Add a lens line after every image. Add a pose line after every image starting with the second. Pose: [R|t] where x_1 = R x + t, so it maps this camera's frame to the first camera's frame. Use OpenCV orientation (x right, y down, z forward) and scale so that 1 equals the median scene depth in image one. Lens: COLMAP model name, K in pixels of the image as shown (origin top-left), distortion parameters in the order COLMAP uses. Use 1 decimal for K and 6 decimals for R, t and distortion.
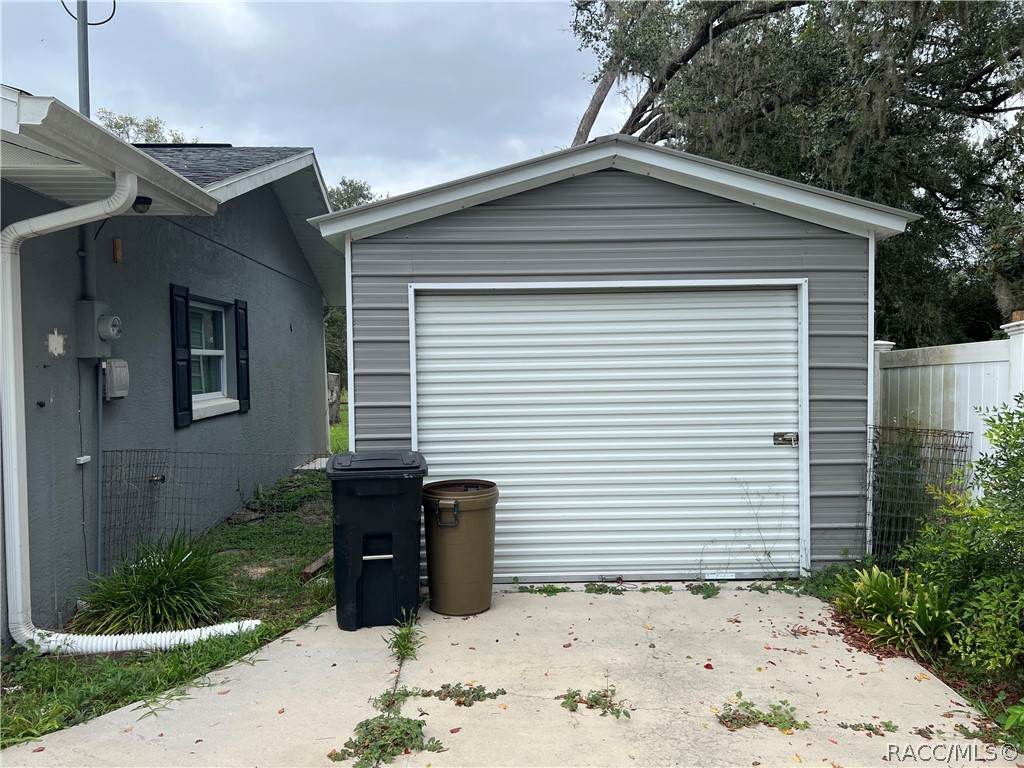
lens RADIAL K [[742.9, 0, 512.0], [0, 742.9, 384.0], [0, 0, 1]] dist [-0.000307, -0.001044]
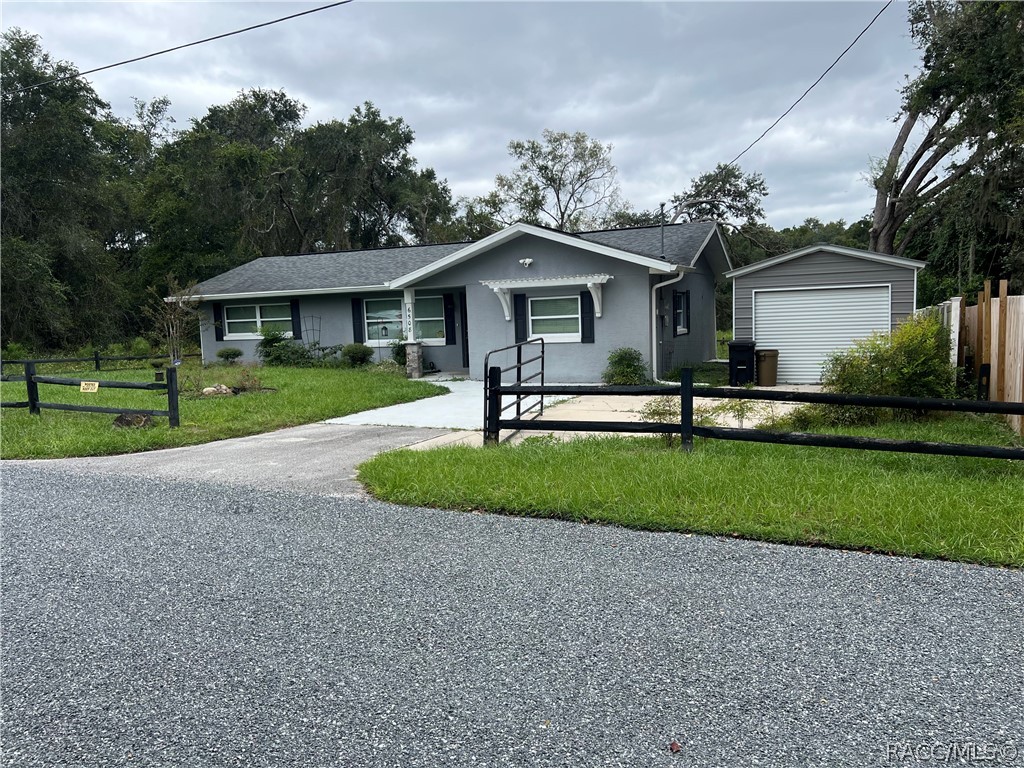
lens RADIAL K [[775.9, 0, 508.3], [0, 775.9, 387.1], [0, 0, 1]] dist [0.038040, -0.004476]
pose [[0.892439, 0.027353, -0.450338, 0.445591], [0.005224, 0.997467, 0.070938, 0.040950], [0.451138, -0.065661, 0.890035, -2.501879]]
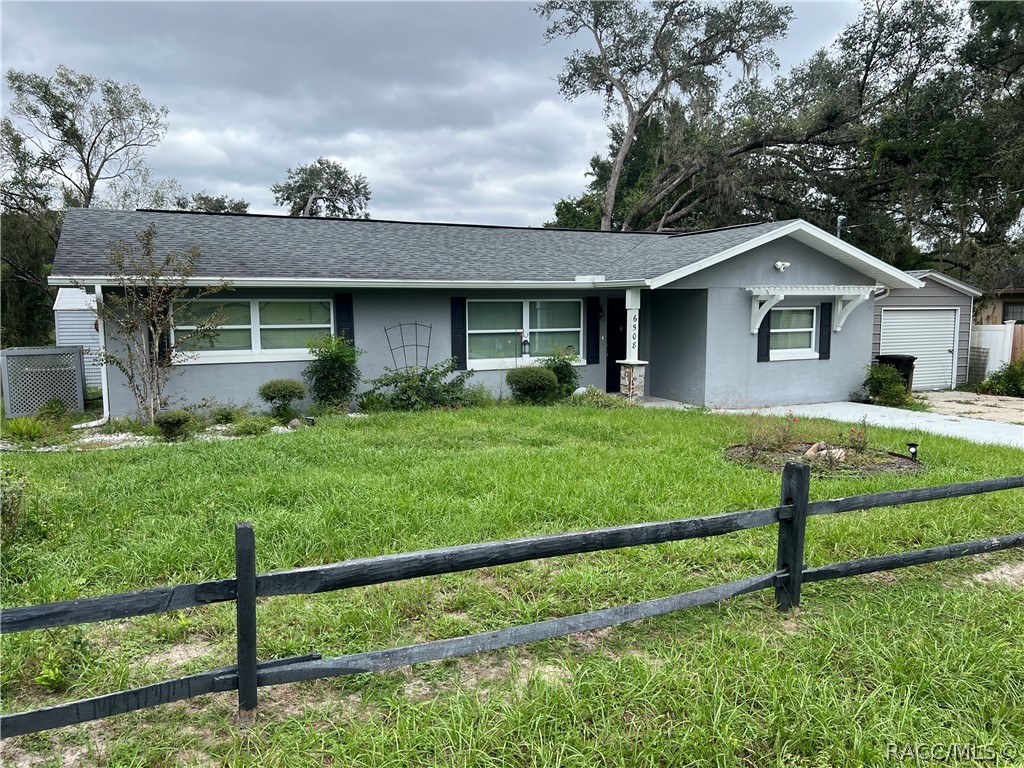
lens RADIAL K [[775.9, 0, 508.3], [0, 775.9, 387.1], [0, 0, 1]] dist [0.038040, -0.004476]
pose [[0.921085, -0.026429, 0.388463, -3.145736], [0.001851, 0.997980, 0.063509, 0.000742], [-0.389357, -0.057778, 0.919273, -1.712417]]
